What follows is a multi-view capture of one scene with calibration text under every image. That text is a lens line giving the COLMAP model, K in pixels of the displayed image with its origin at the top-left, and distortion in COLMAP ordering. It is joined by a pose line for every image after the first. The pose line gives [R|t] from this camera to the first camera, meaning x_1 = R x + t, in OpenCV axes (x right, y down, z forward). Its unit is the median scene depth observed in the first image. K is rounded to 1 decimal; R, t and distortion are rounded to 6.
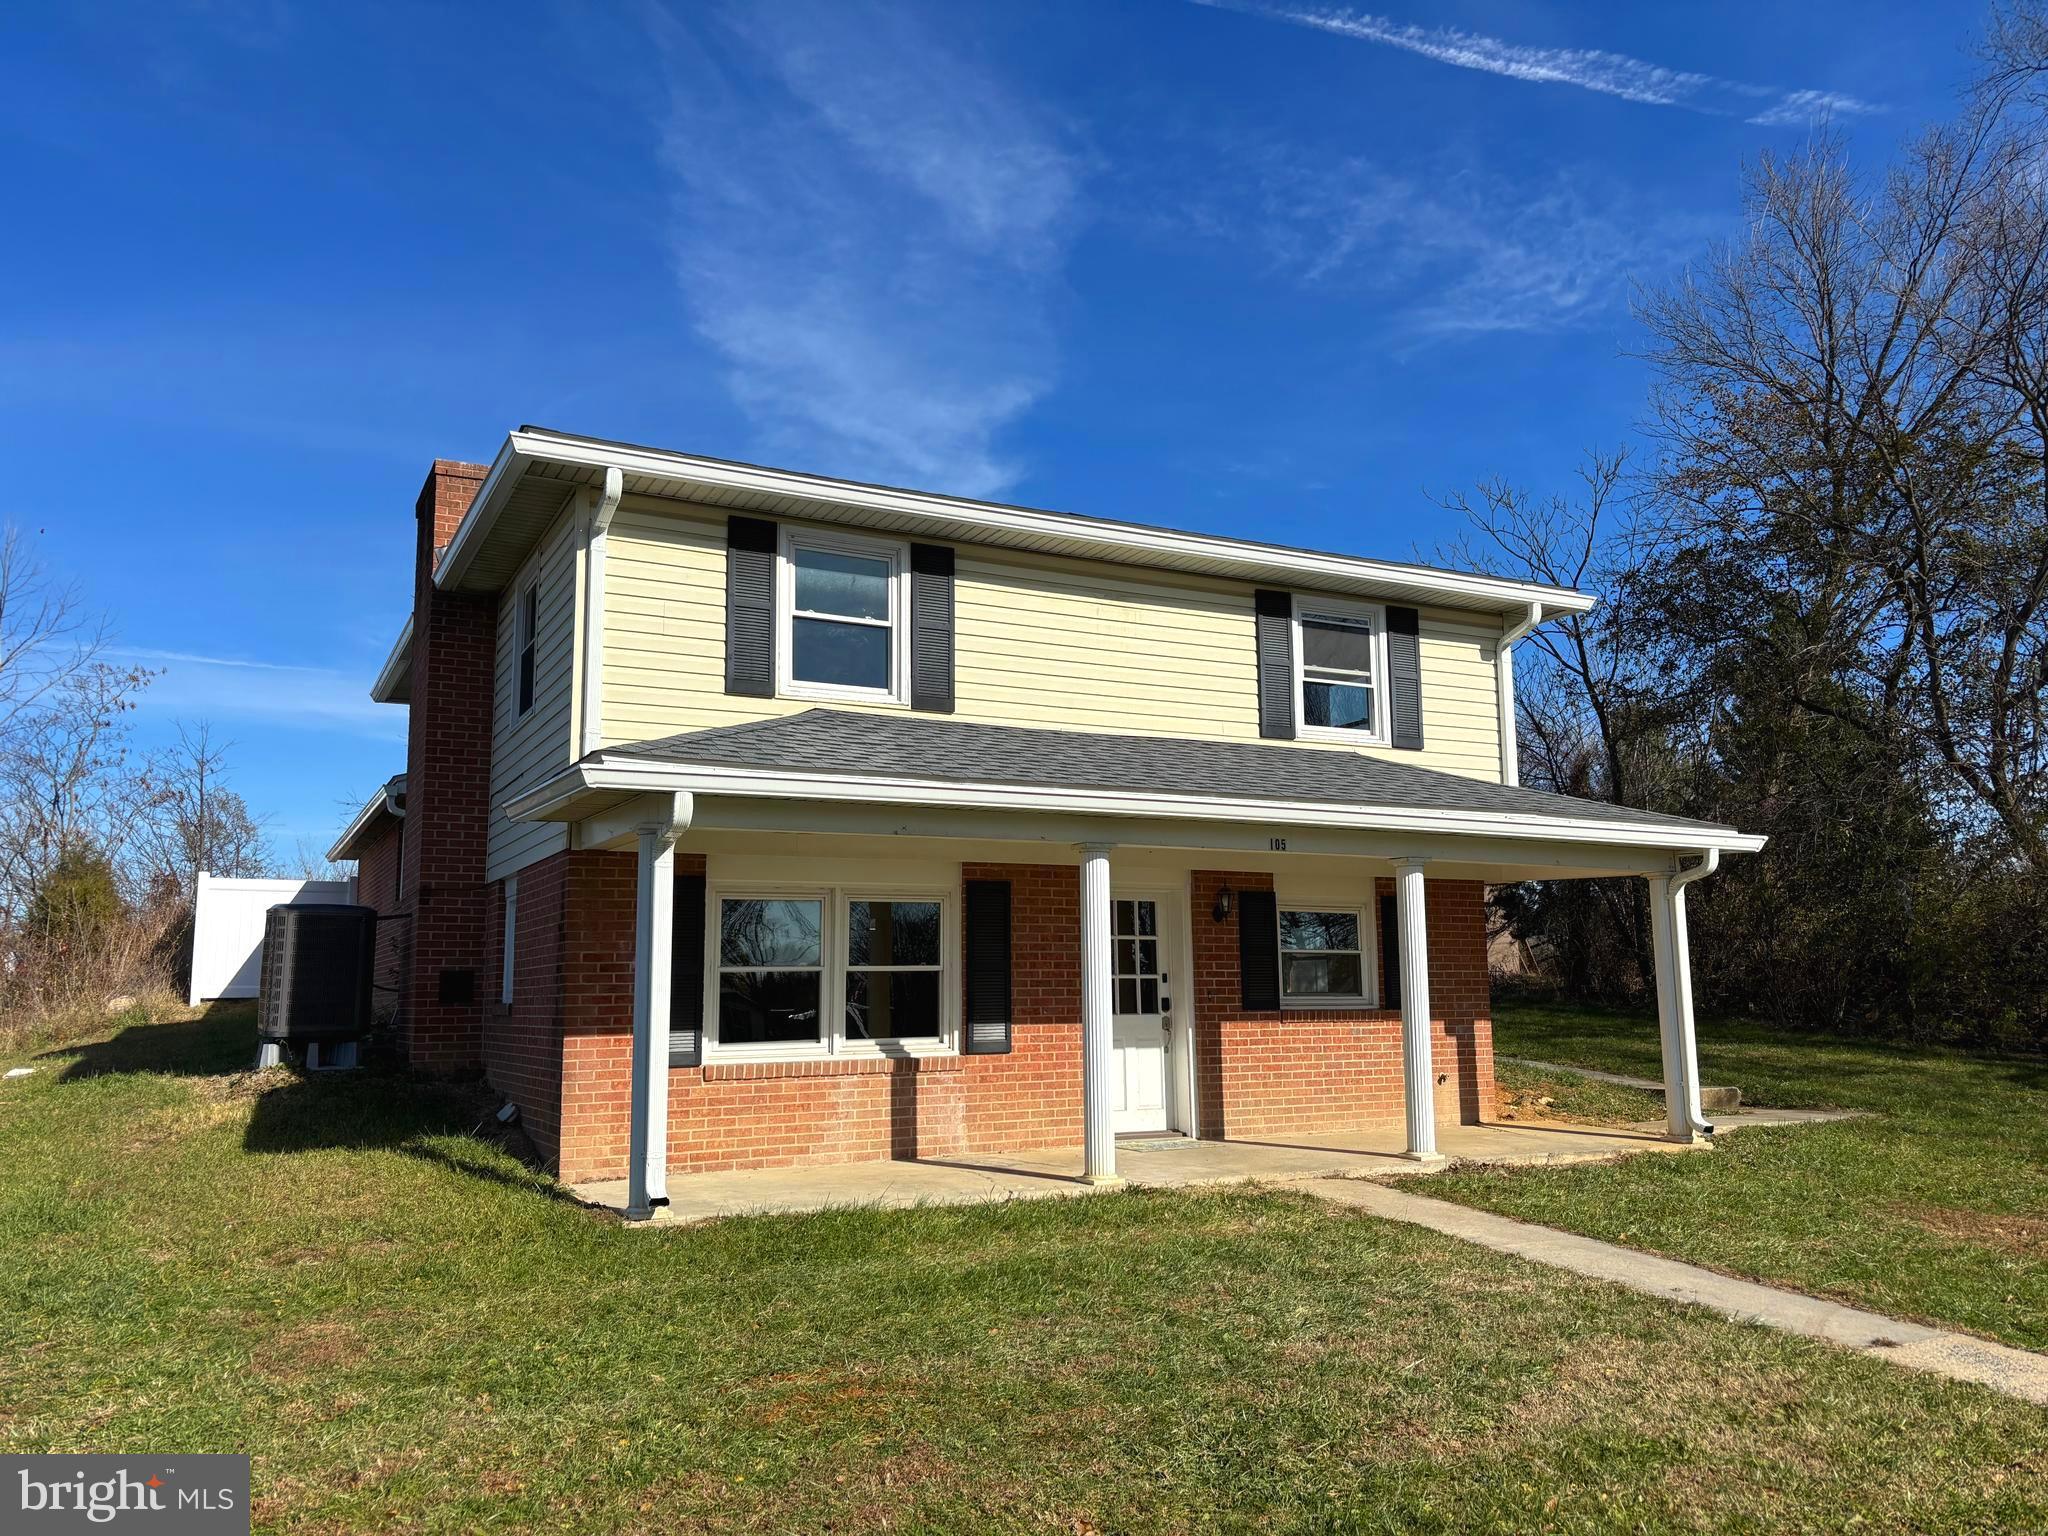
lens RADIAL K [[1552.6, 0, 1025.7], [0, 1552.6, 765.5], [0, 0, 1]] dist [0.030115, -0.022073]
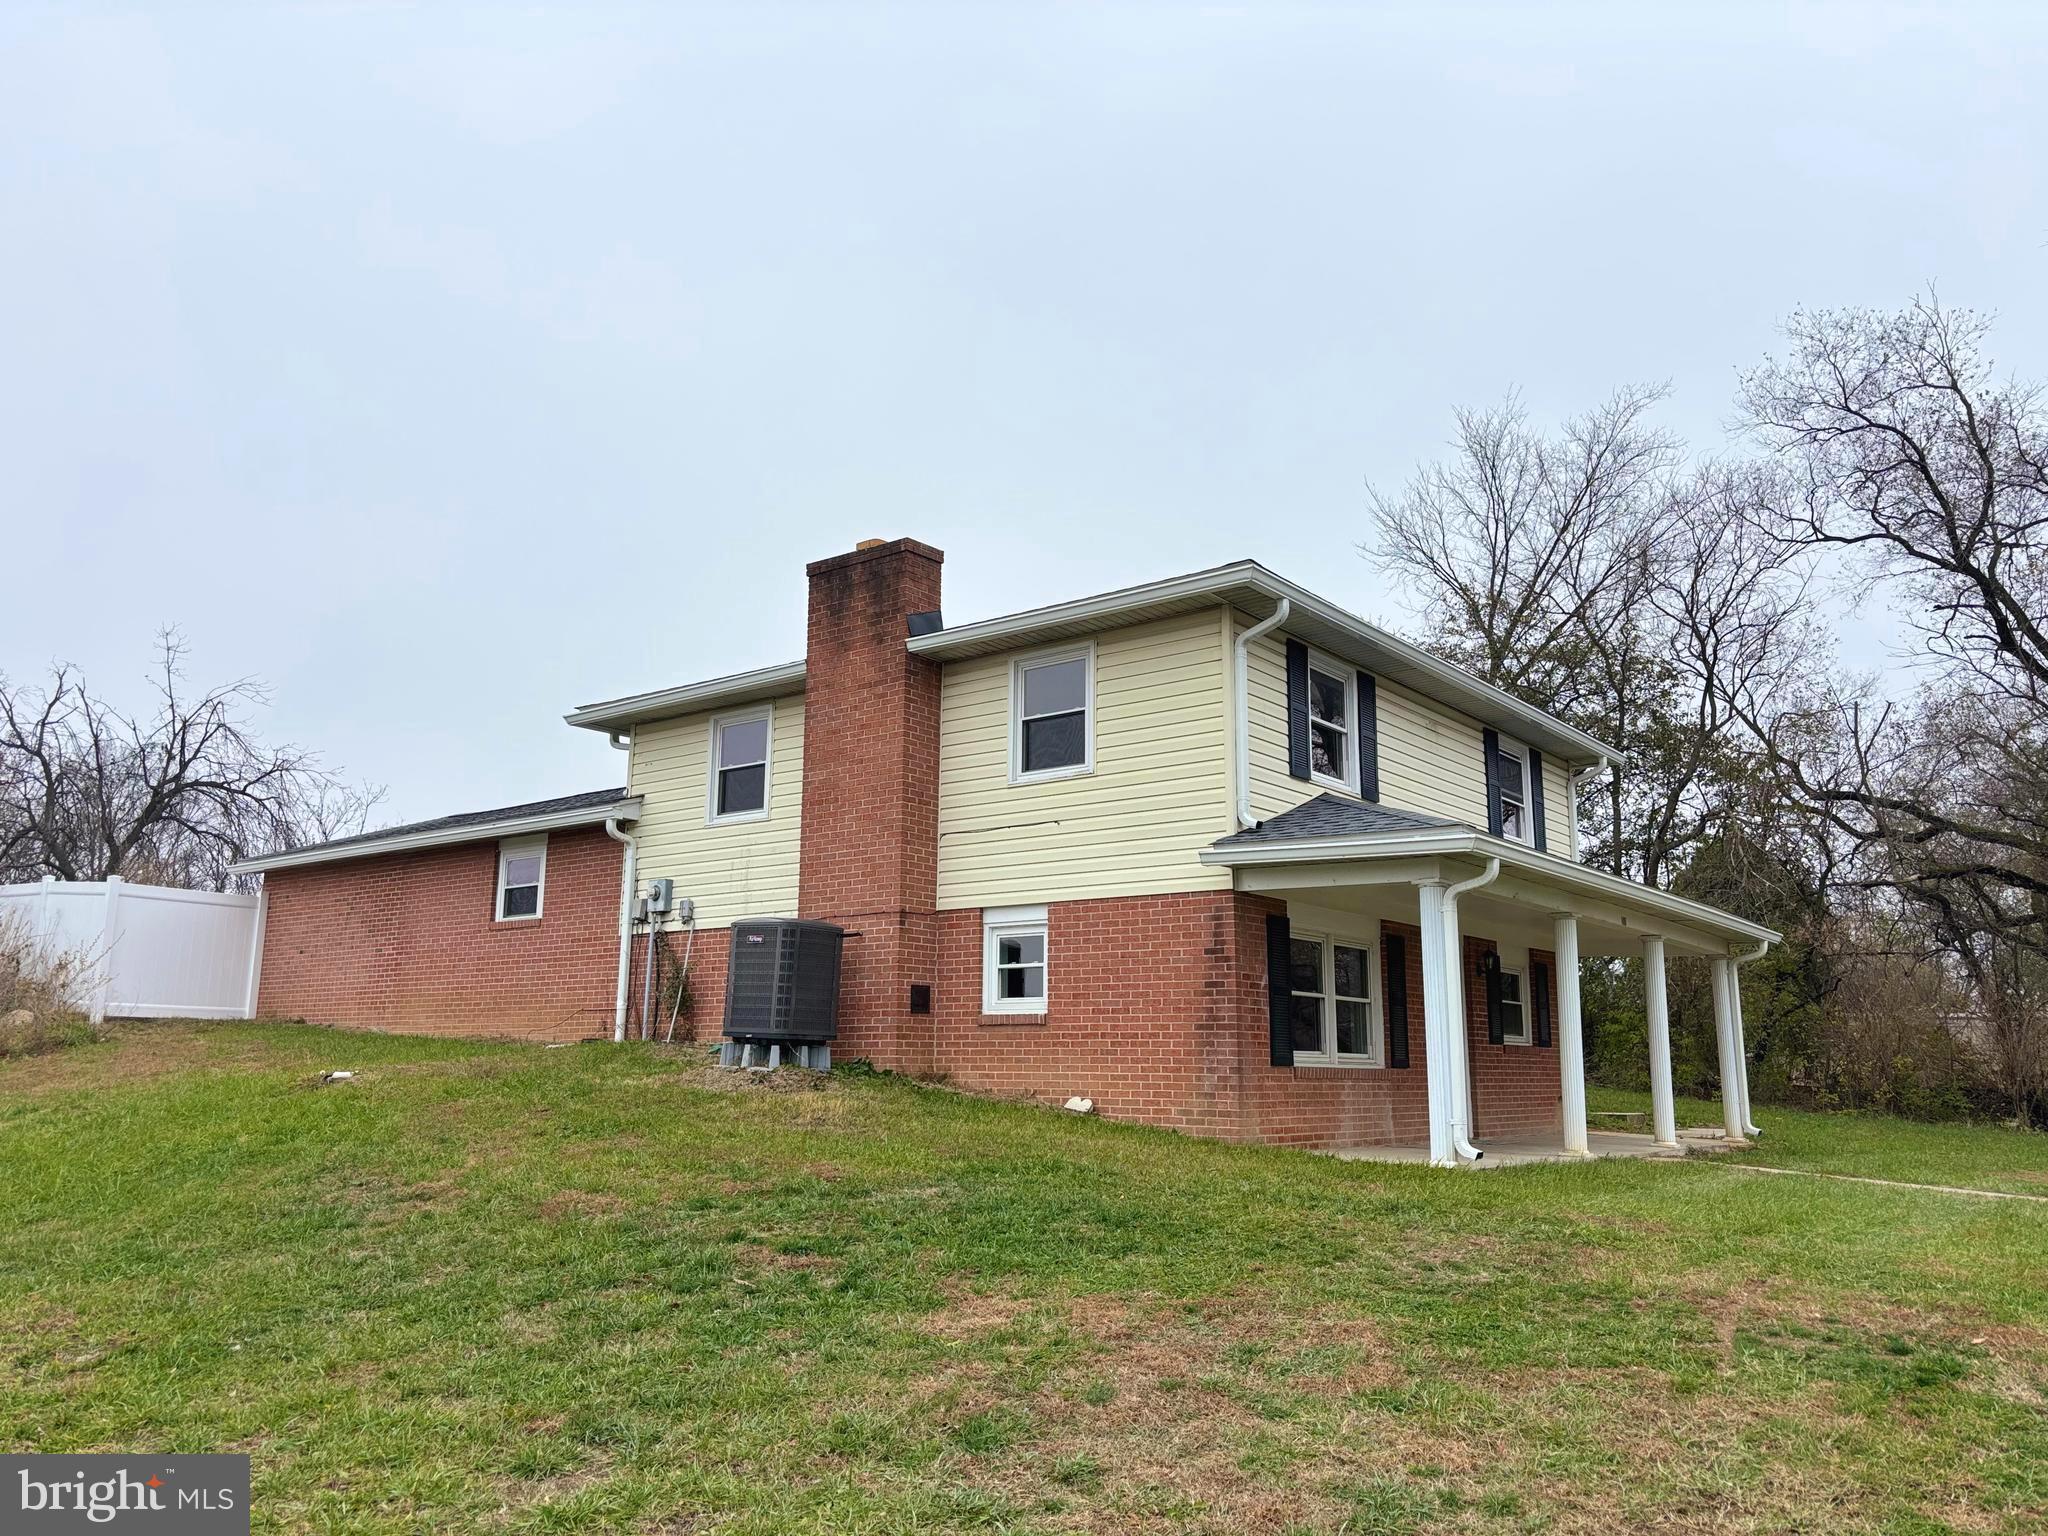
lens RADIAL K [[1552.6, 0, 1019.4], [0, 1552.6, 765.6], [0, 0, 1]] dist [0.030115, -0.022073]
pose [[0.924388, 0.099630, 0.368214, -0.825044], [-0.083496, 0.994728, -0.059538, 0.037551], [-0.372204, 0.024292, 0.927833, -0.099059]]
